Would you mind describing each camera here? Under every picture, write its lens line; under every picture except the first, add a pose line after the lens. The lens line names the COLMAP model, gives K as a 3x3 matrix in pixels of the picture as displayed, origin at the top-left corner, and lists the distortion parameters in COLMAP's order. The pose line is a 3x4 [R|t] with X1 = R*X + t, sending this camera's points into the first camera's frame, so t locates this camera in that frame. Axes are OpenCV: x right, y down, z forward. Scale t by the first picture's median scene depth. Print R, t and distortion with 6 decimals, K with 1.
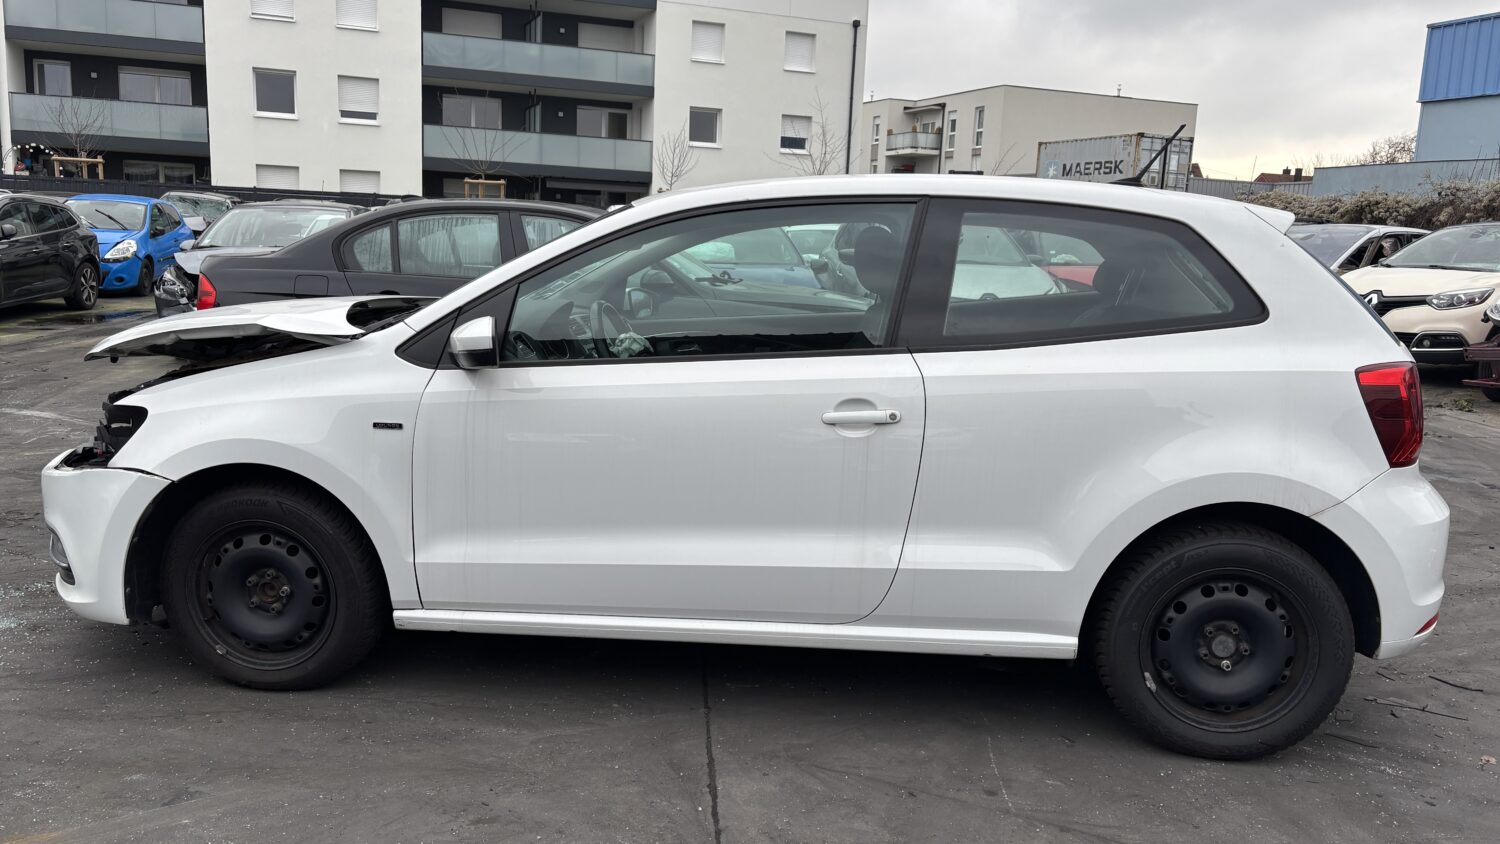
lens RADIAL K [[1181.8, 0, 743.3], [0, 1181.8, 418.1], [0, 0, 1]] dist [0.025405, -0.005421]
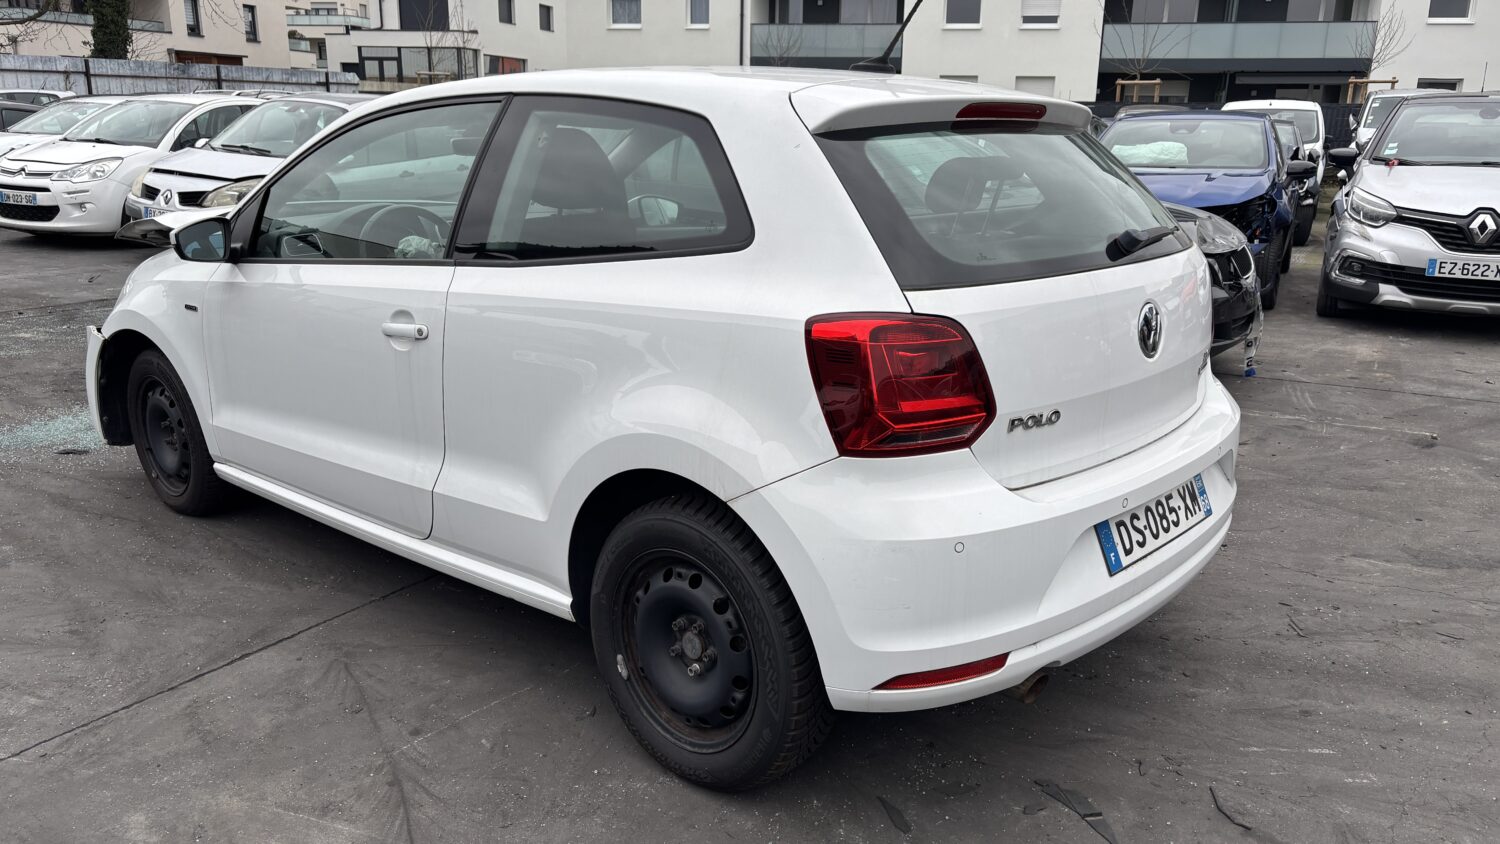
lens RADIAL K [[1181.8, 0, 743.3], [0, 1181.8, 418.1], [0, 0, 1]] dist [0.025405, -0.005421]
pose [[0.802549, 0.120450, -0.584301, 0.882966], [-0.075871, 0.992060, 0.100298, -0.046642], [0.591743, -0.036162, 0.805315, 0.370425]]
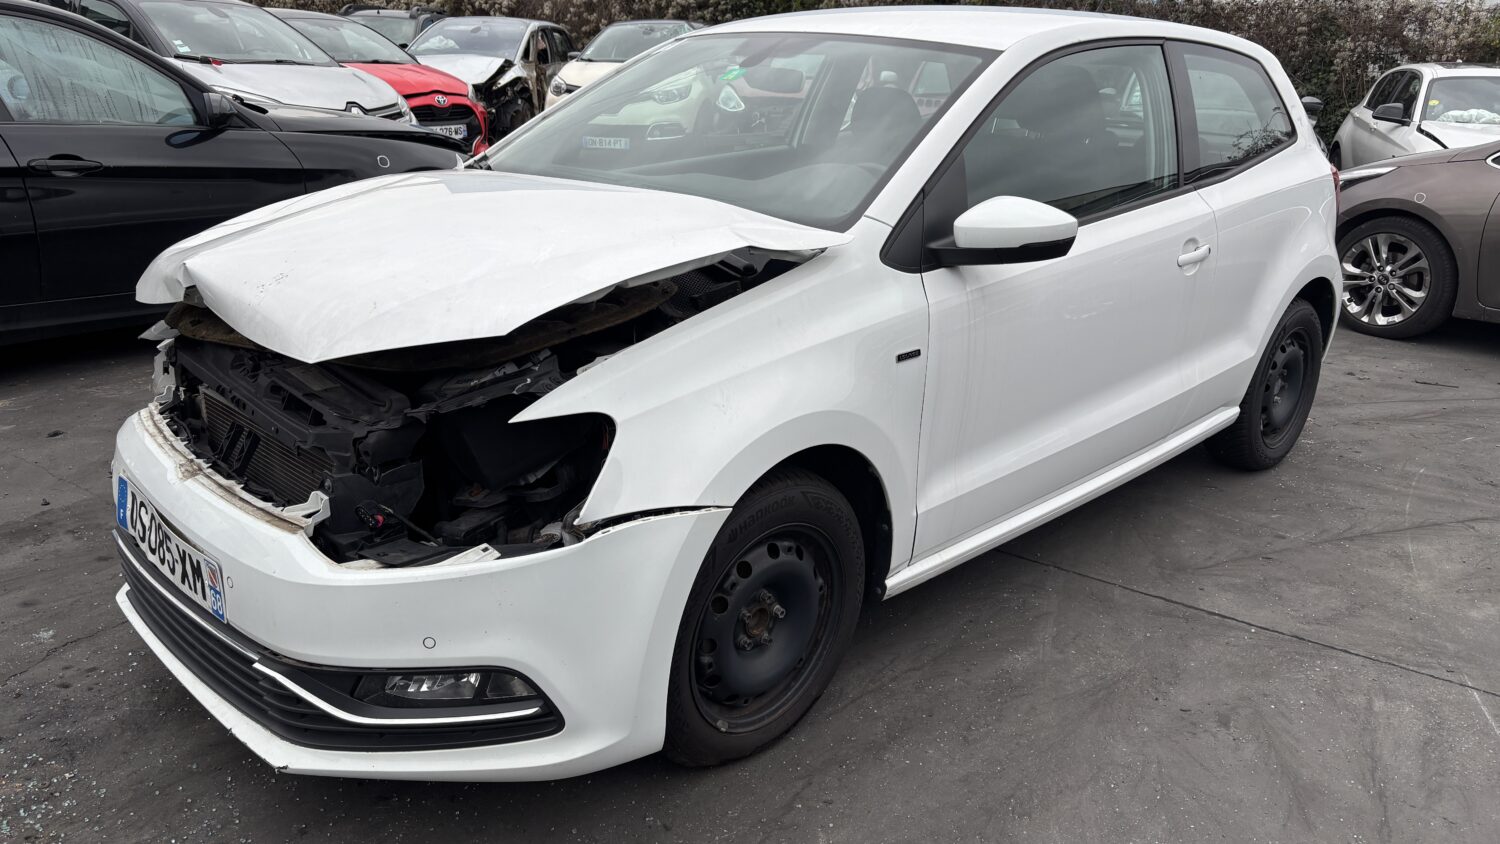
lens RADIAL K [[1181.8, 0, 743.3], [0, 1181.8, 418.1], [0, 0, 1]] dist [0.025405, -0.005421]
pose [[0.597253, -0.241574, 0.764808, -0.995017], [0.099911, 0.968544, 0.227904, -0.144965], [-0.795806, -0.059704, 0.602602, 0.638990]]
